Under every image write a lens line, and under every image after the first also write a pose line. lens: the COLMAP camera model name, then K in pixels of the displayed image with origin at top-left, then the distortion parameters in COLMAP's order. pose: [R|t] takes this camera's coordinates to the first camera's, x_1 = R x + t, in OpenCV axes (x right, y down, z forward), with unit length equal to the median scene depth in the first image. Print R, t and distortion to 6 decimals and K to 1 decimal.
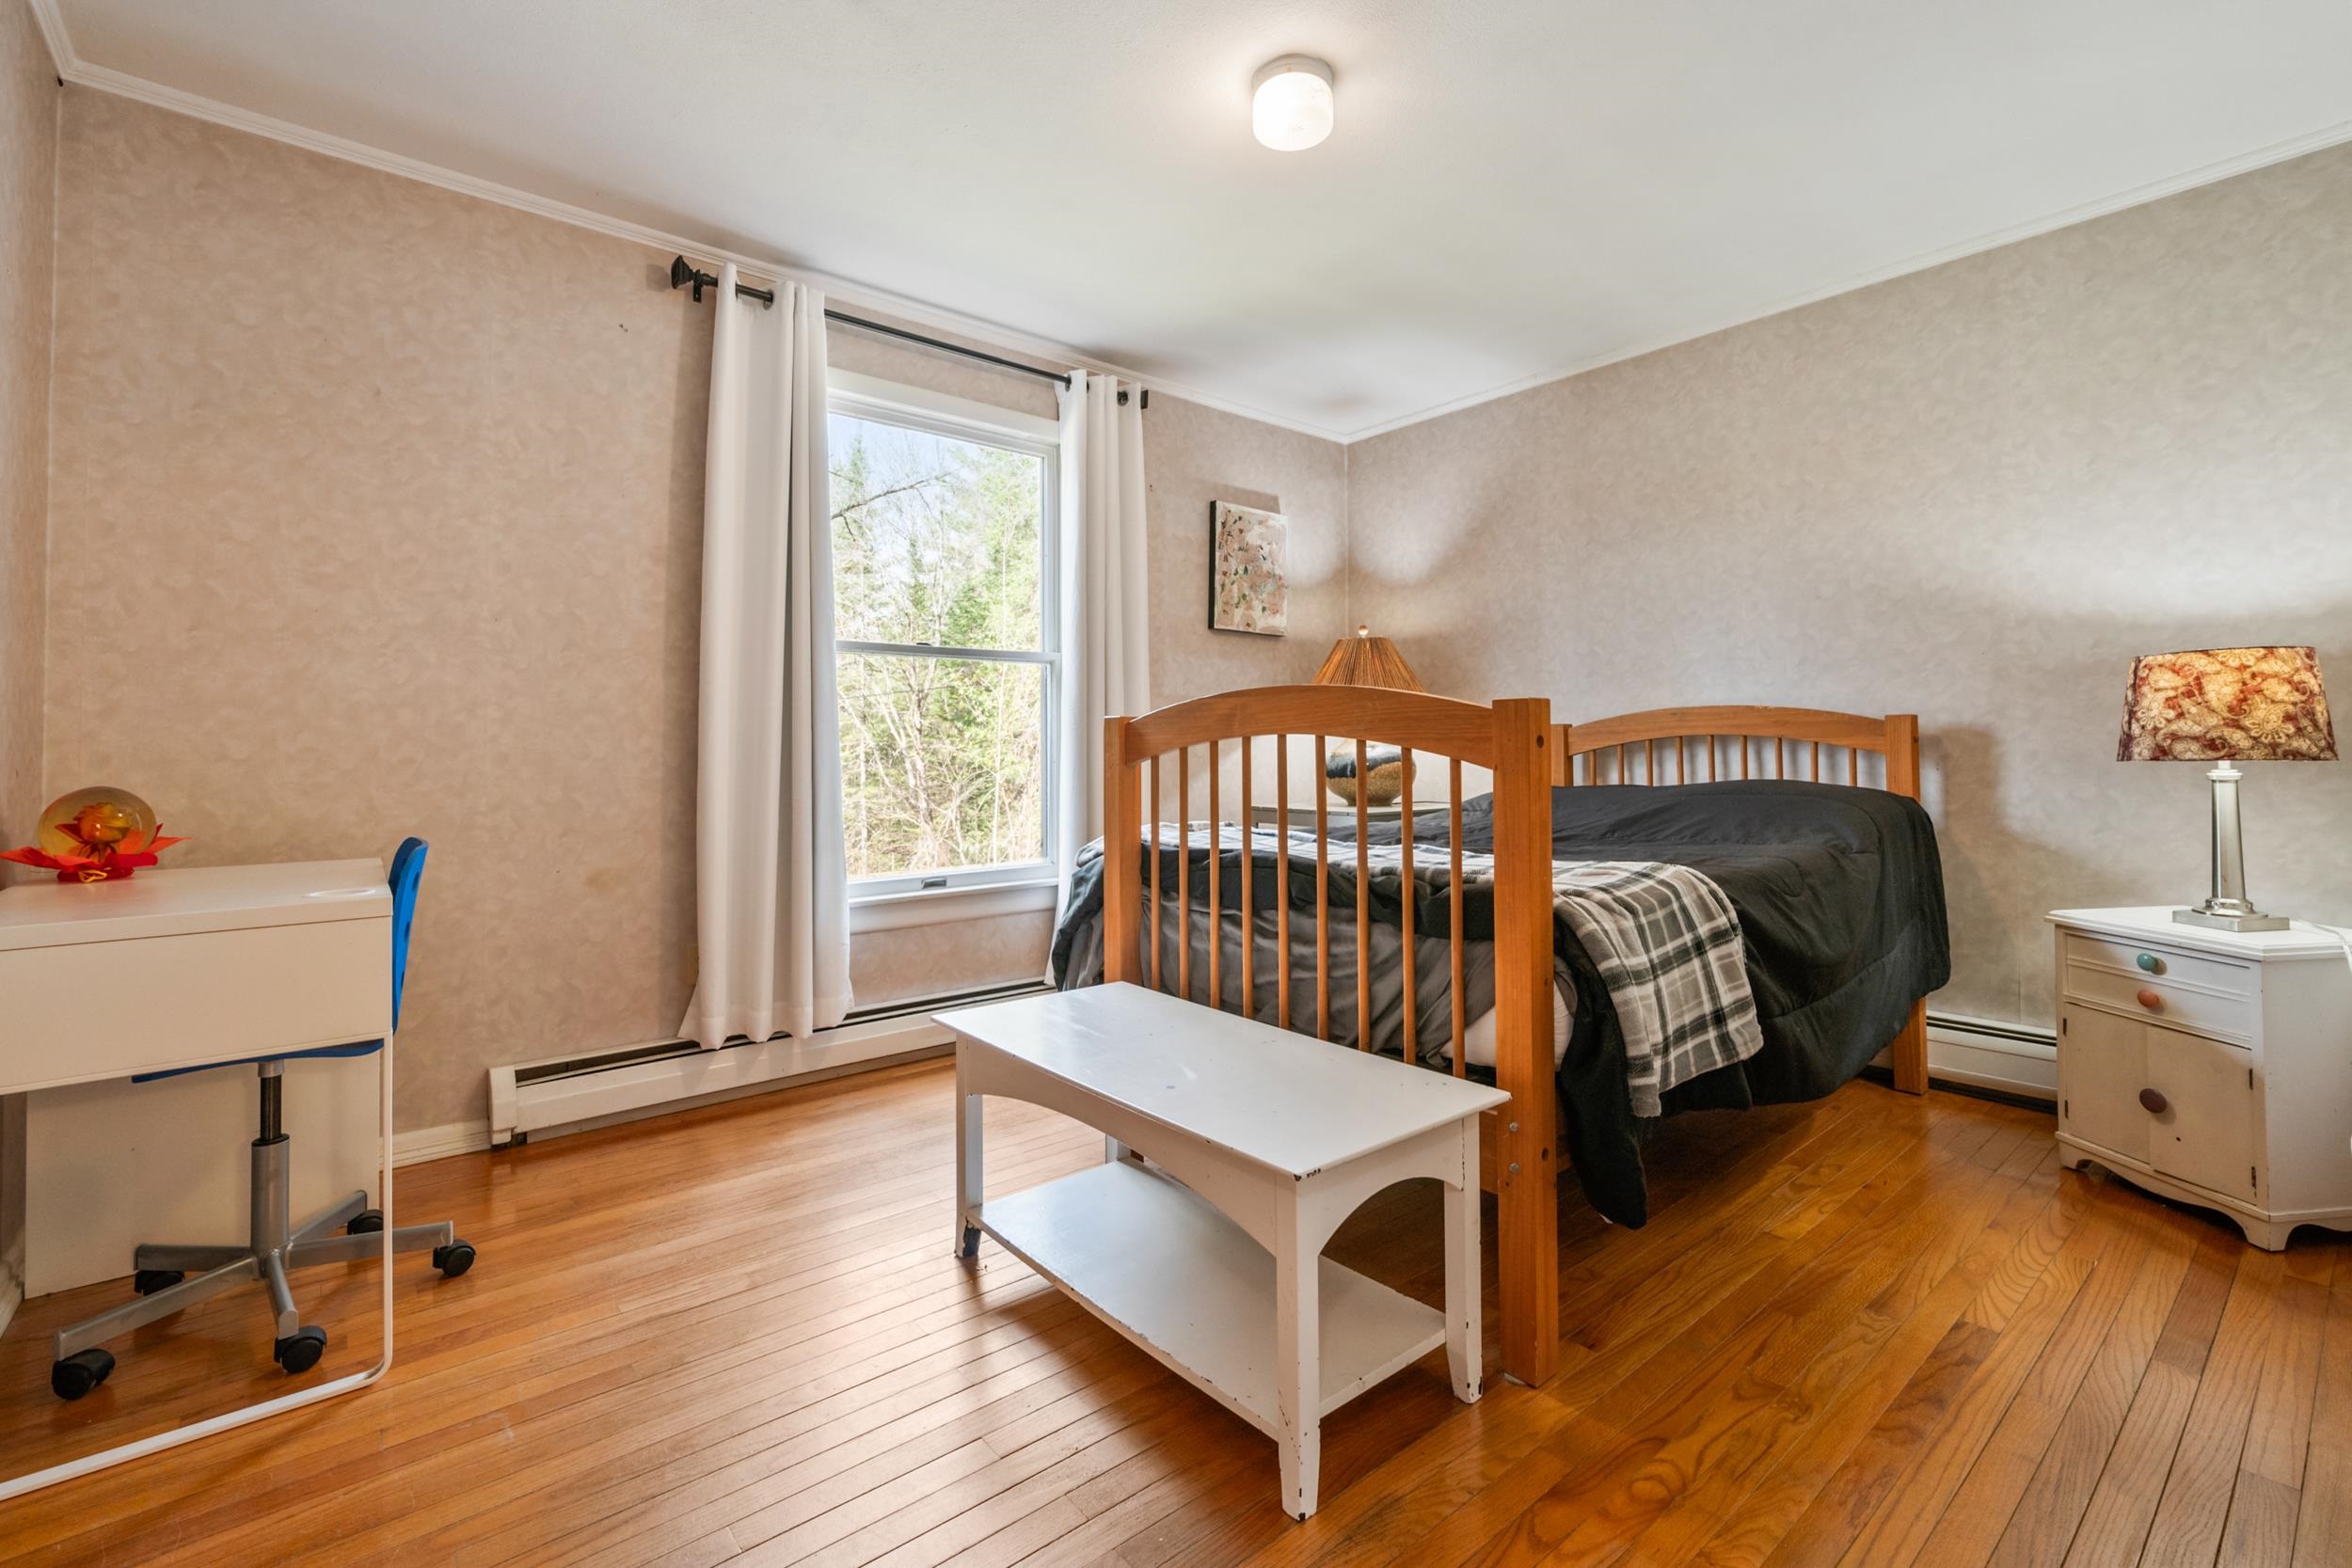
lens RADIAL K [[1026.2, 0, 1174.6], [0, 1026.2, 758.5], [0, 0, 1]] dist [0.000046, -0.000121]
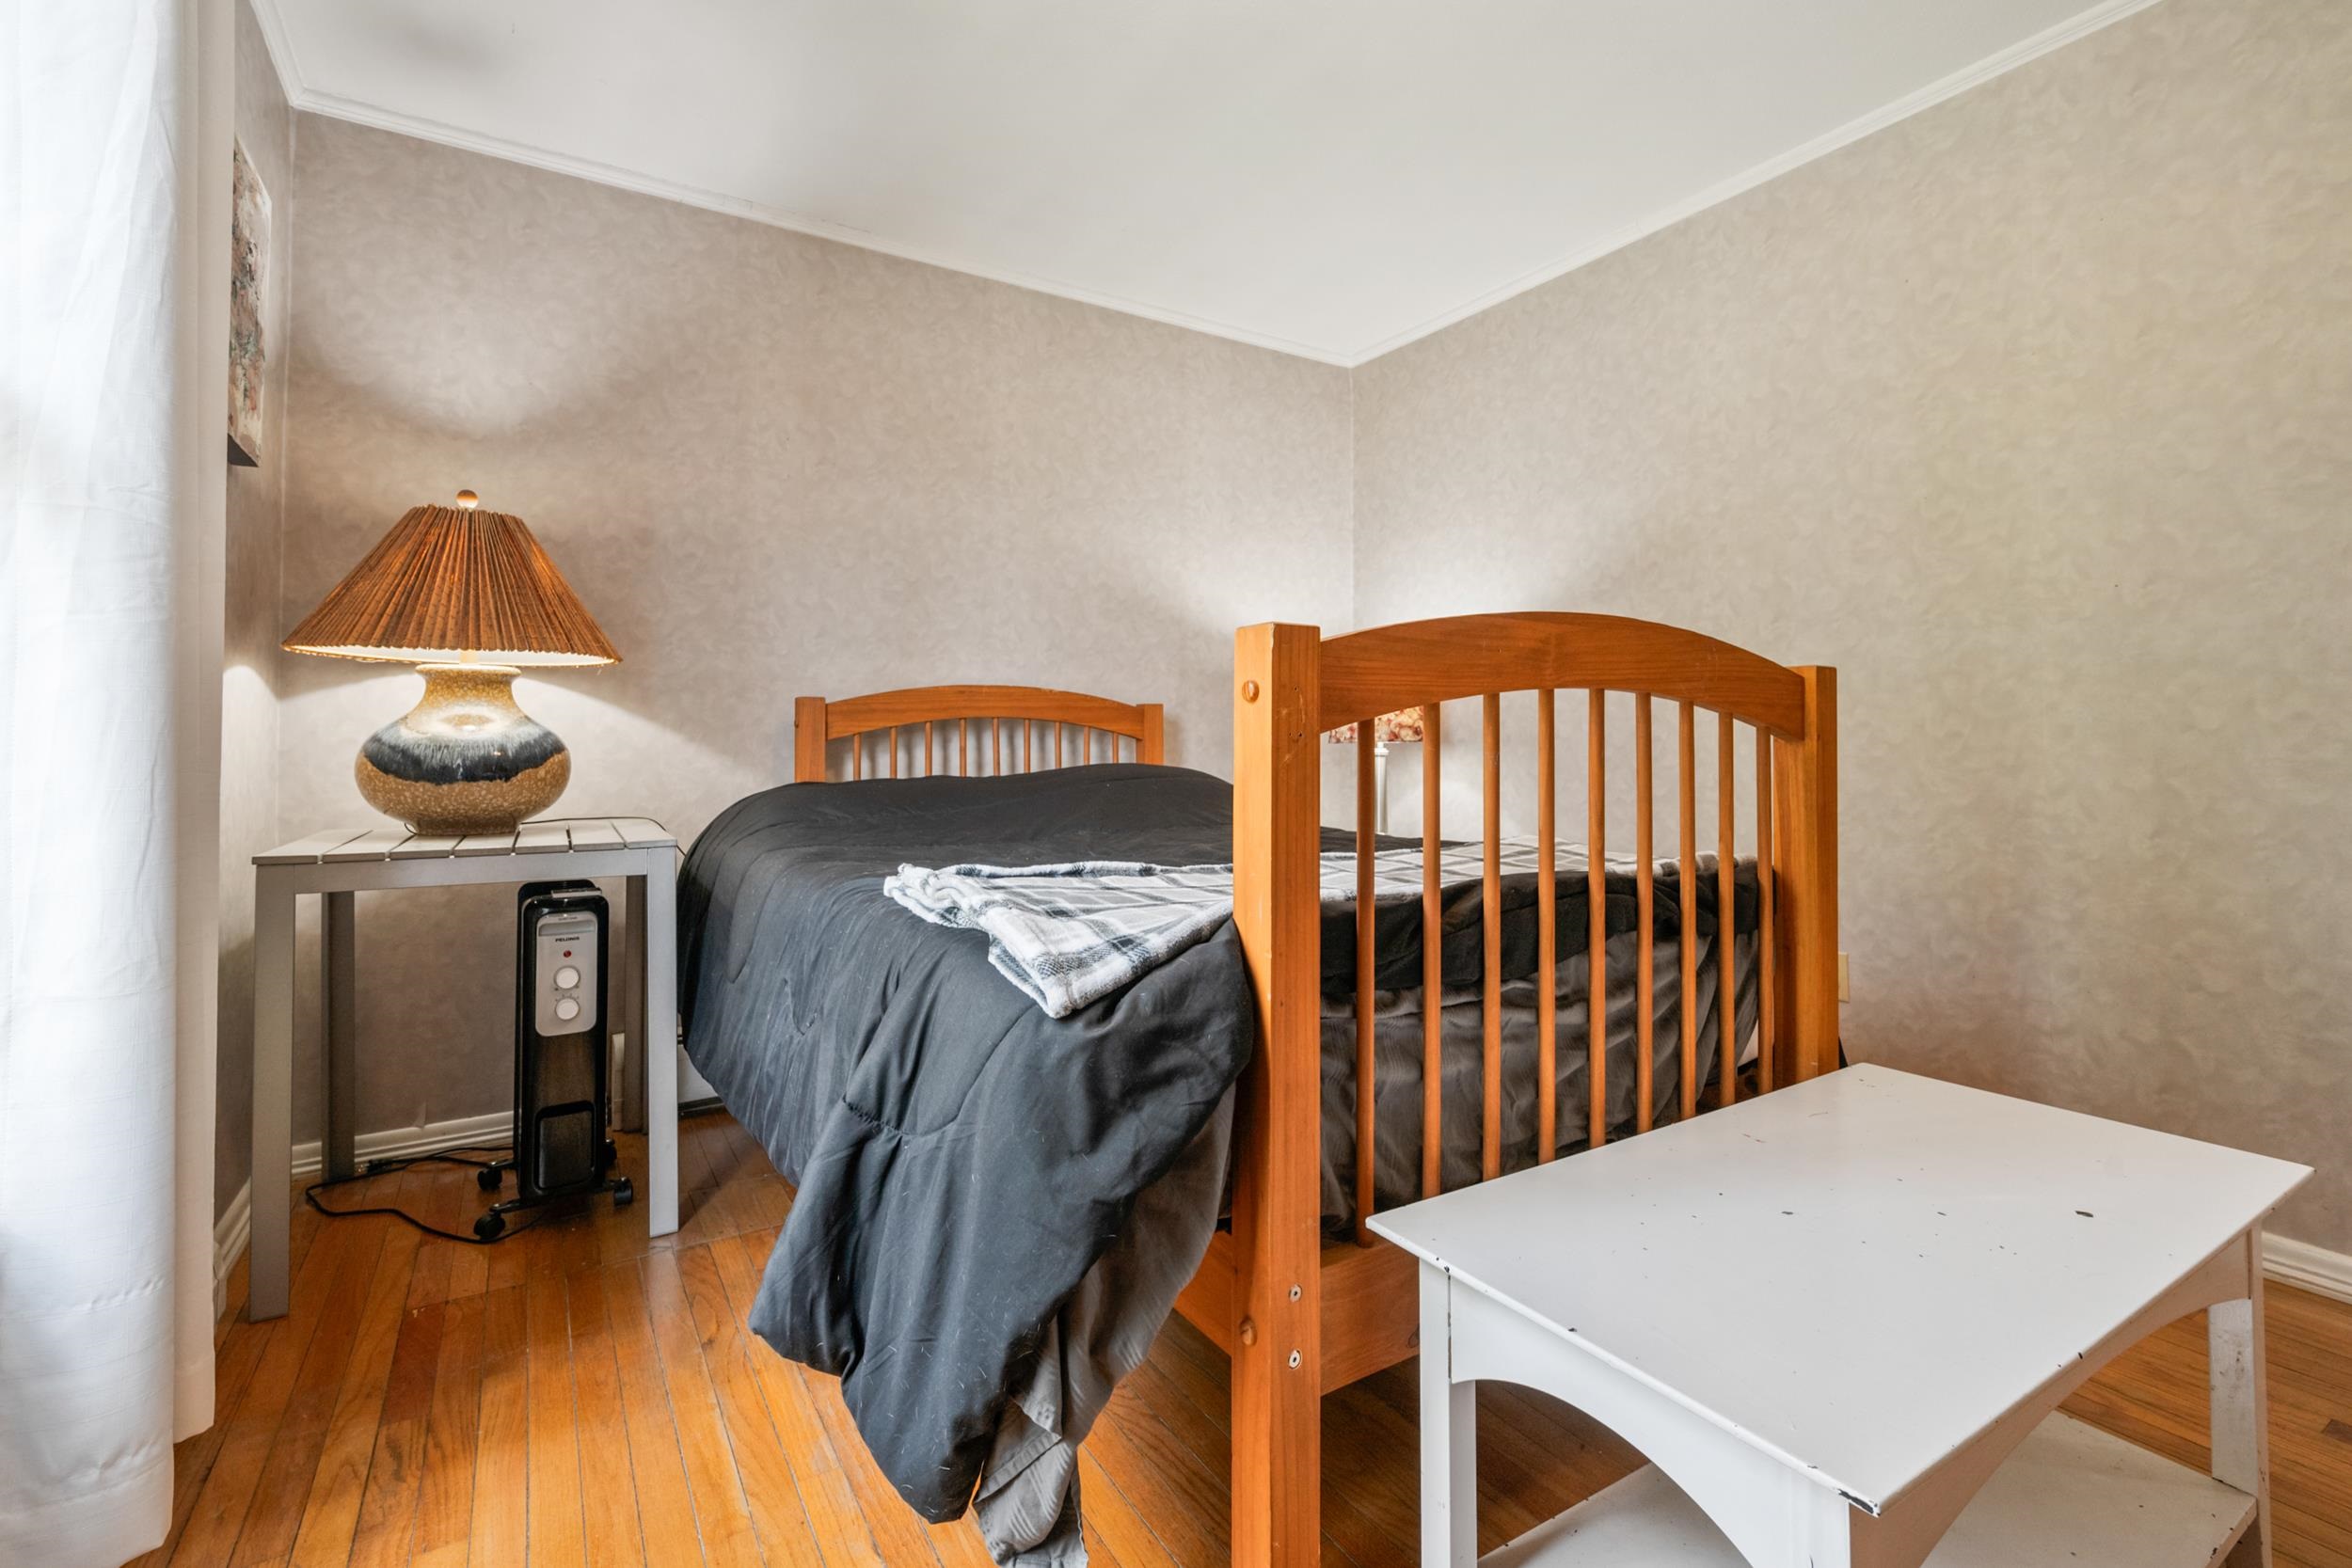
lens RADIAL K [[1040.3, 0, 1172.1], [0, 1040.3, 734.8], [0, 0, 1]] dist [0.000313, -0.000102]
pose [[0.140900, 0.015974, 0.989895, -0.726361], [0.009586, 0.999801, -0.017498, 0.019579], [-0.989977, 0.011955, 0.140719, 1.434557]]
